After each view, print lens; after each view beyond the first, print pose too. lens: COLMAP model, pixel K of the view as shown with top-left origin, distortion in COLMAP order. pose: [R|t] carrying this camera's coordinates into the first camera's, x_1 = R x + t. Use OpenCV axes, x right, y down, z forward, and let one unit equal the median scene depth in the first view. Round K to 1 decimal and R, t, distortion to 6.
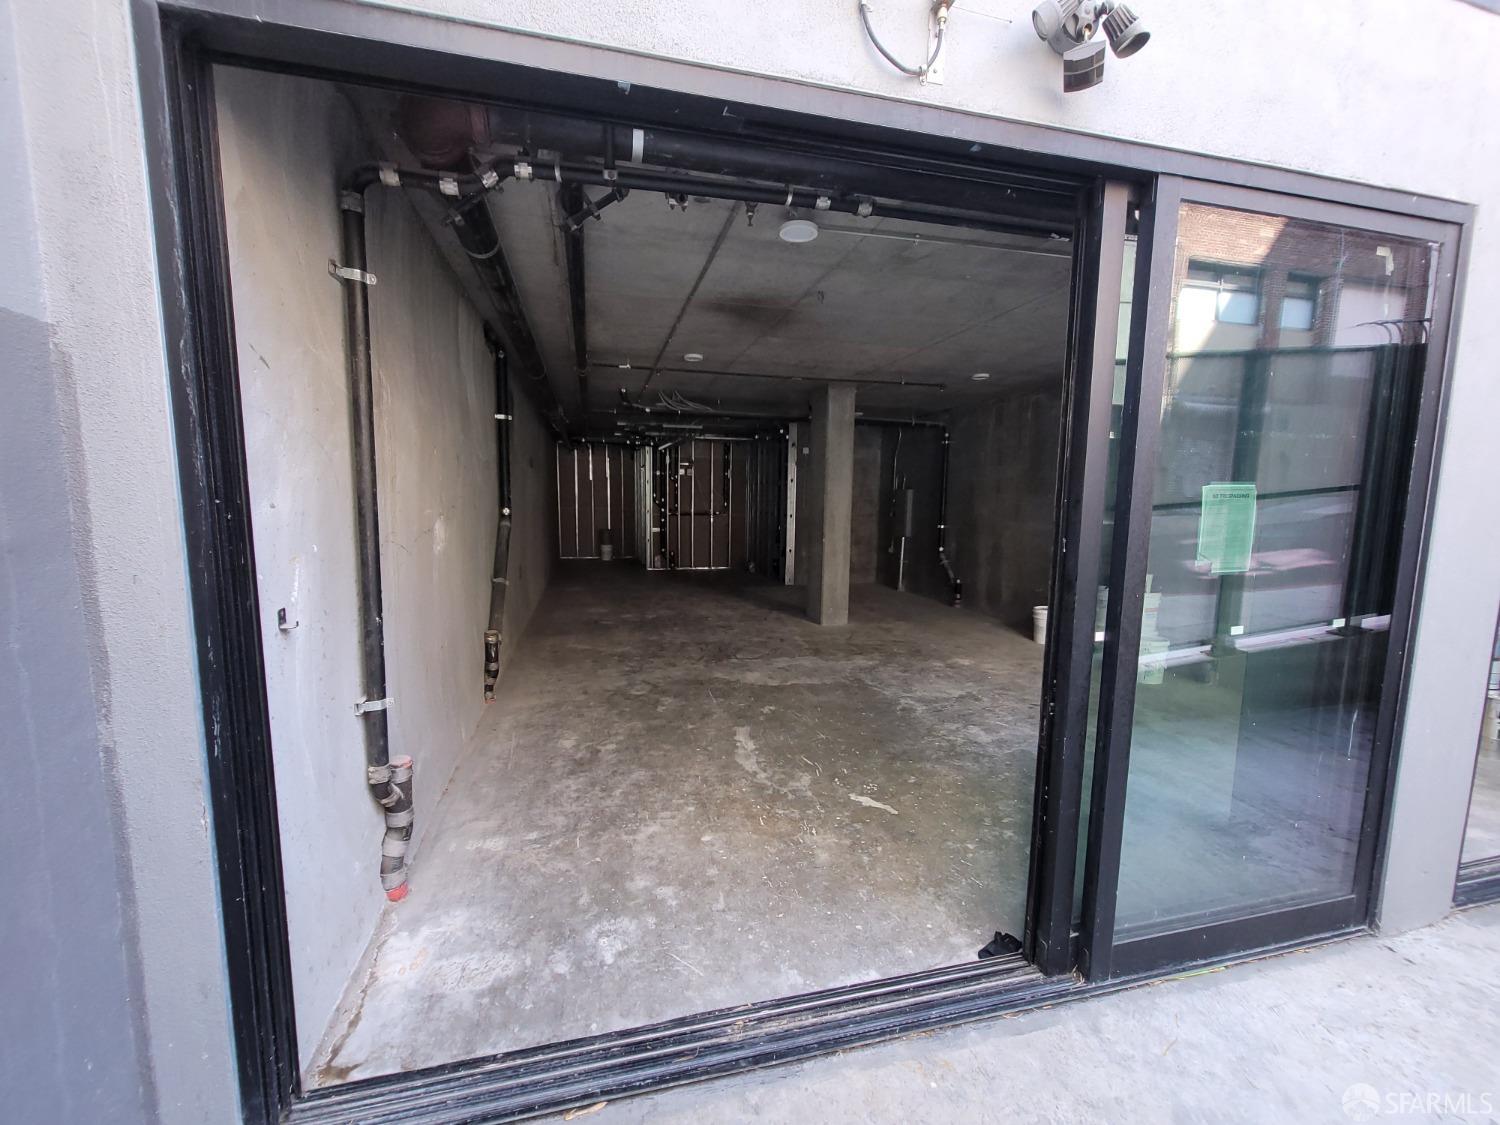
lens RADIAL K [[606.7, 0, 742.3], [0, 606.7, 570.3], [0, 0, 1]] dist [-0.002486, -0.000455]
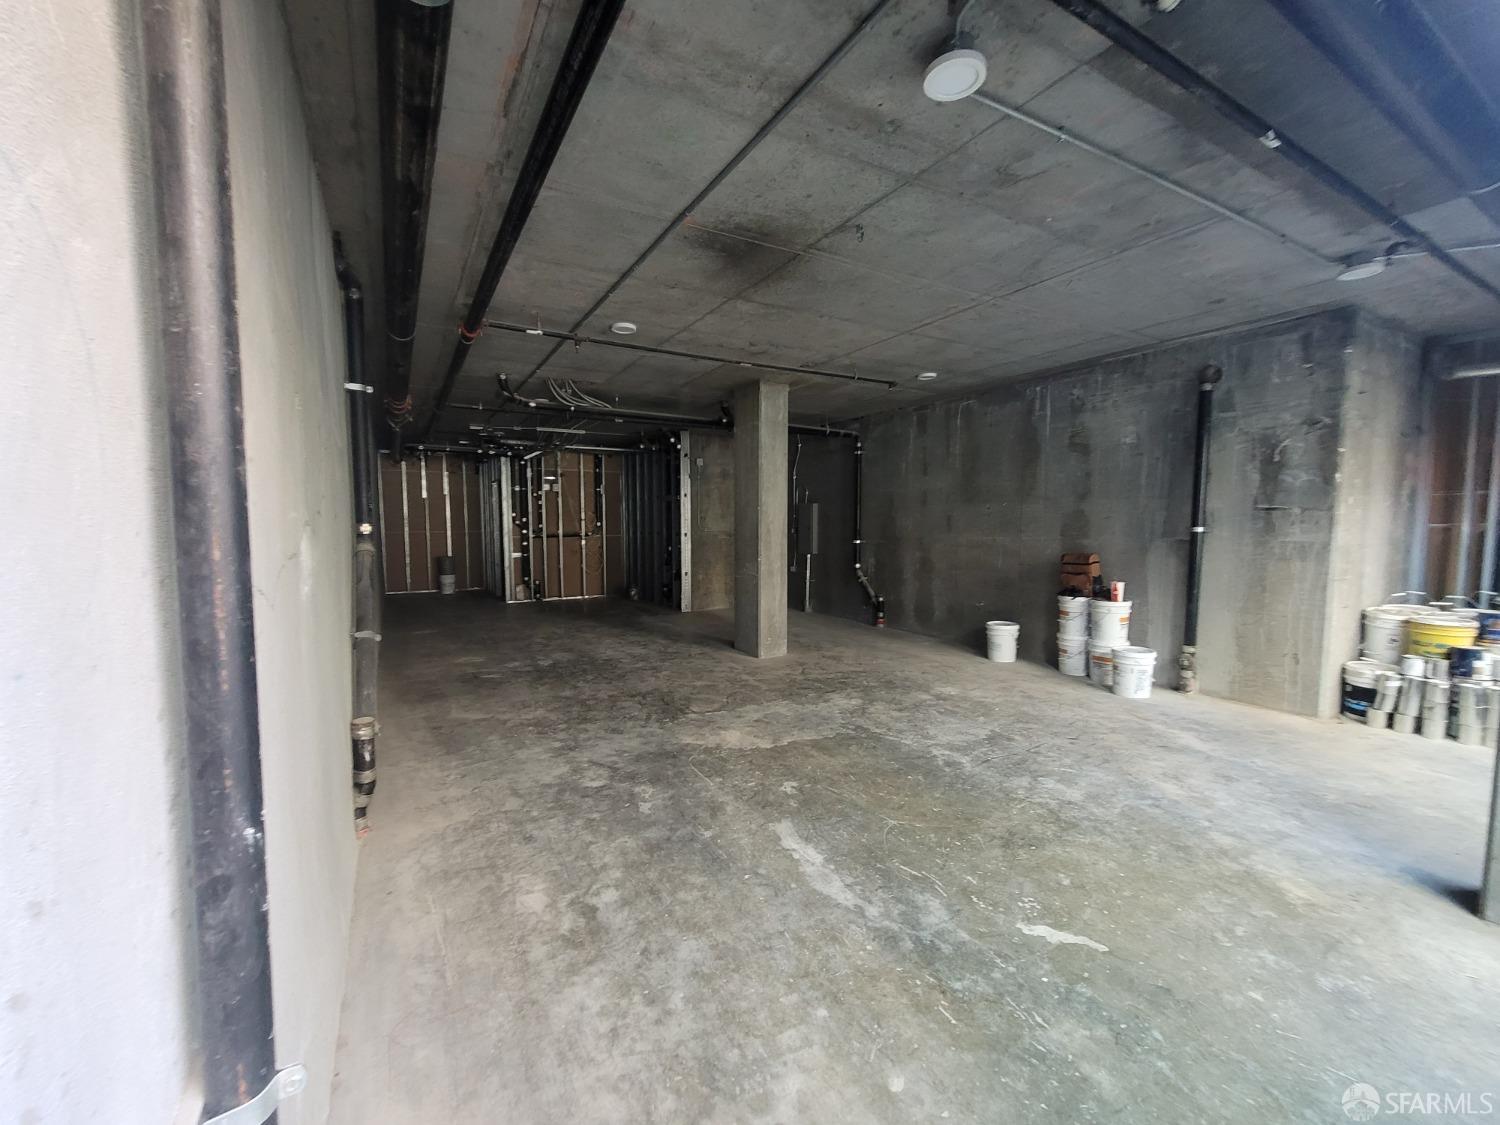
lens RADIAL K [[606.7, 0, 742.3], [0, 606.7, 570.3], [0, 0, 1]] dist [-0.002486, -0.000455]
pose [[0.961521, -0.036823, 0.272251, -0.164987], [0.046899, 0.998431, -0.030592, -0.011679], [-0.270697, 0.042183, 0.961740, 0.237547]]
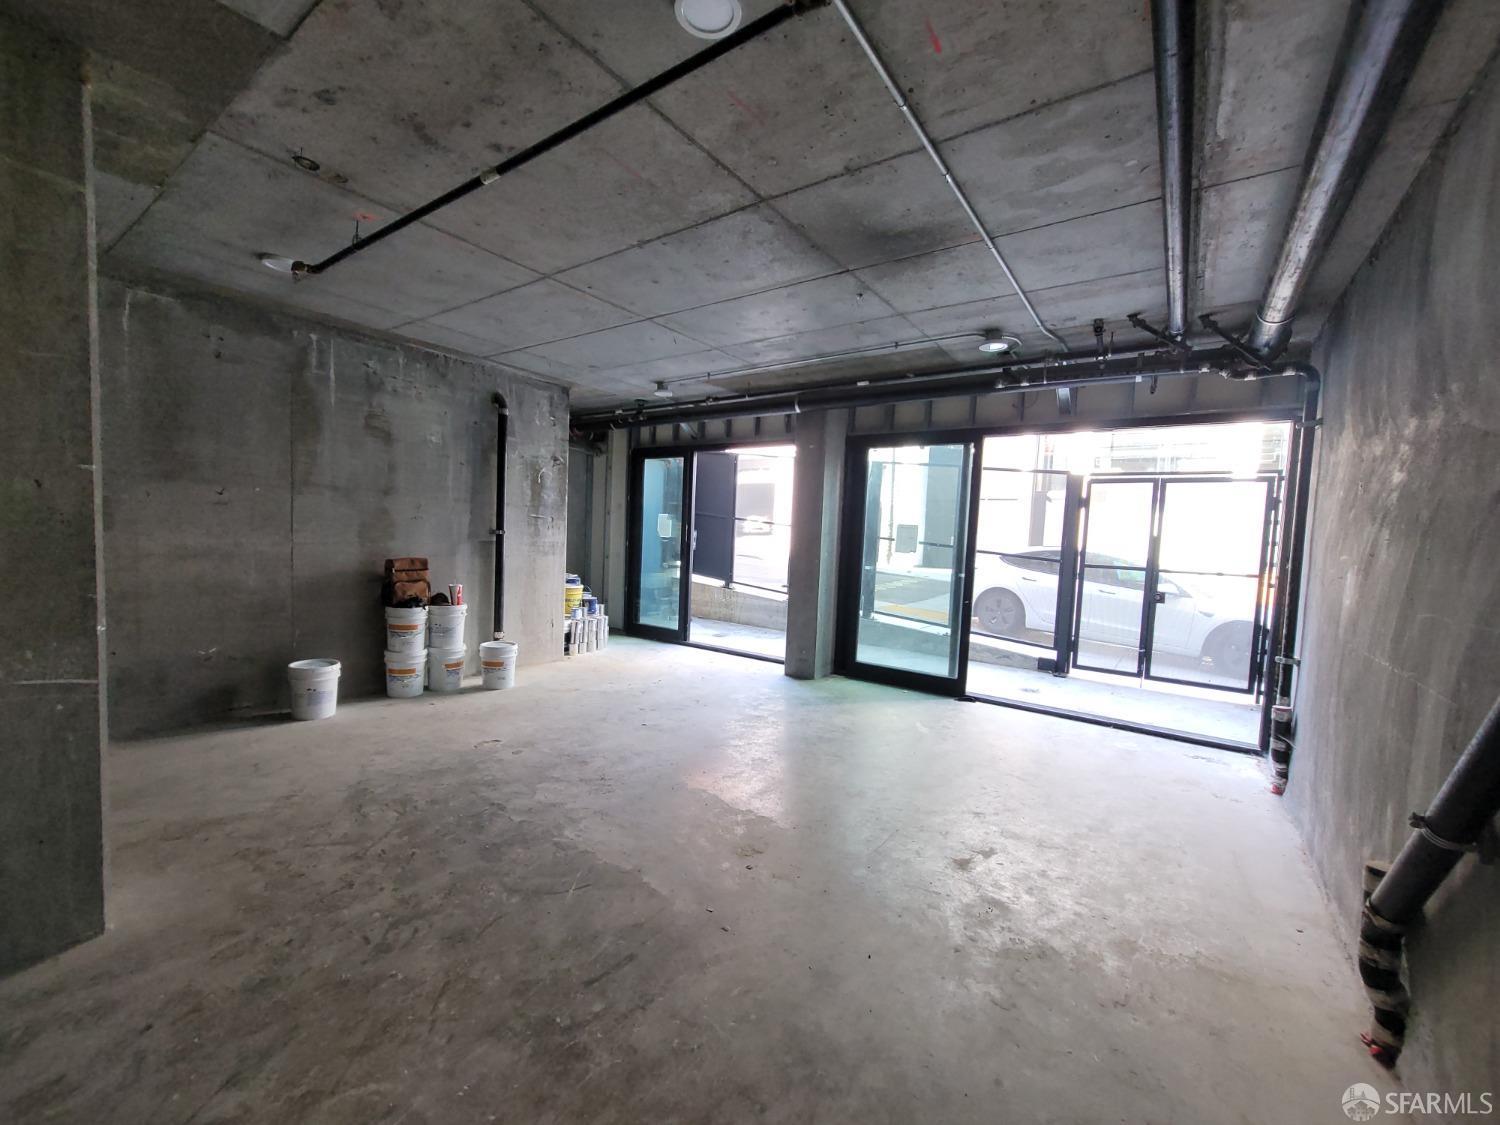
lens RADIAL K [[606.7, 0, 742.3], [0, 606.7, 570.3], [0, 0, 1]] dist [-0.002486, -0.000455]
pose [[-0.644170, -0.086129, 0.760018, -0.343229], [0.040553, 0.988397, 0.146382, -0.137487], [-0.763807, 0.125116, -0.633203, 1.255562]]
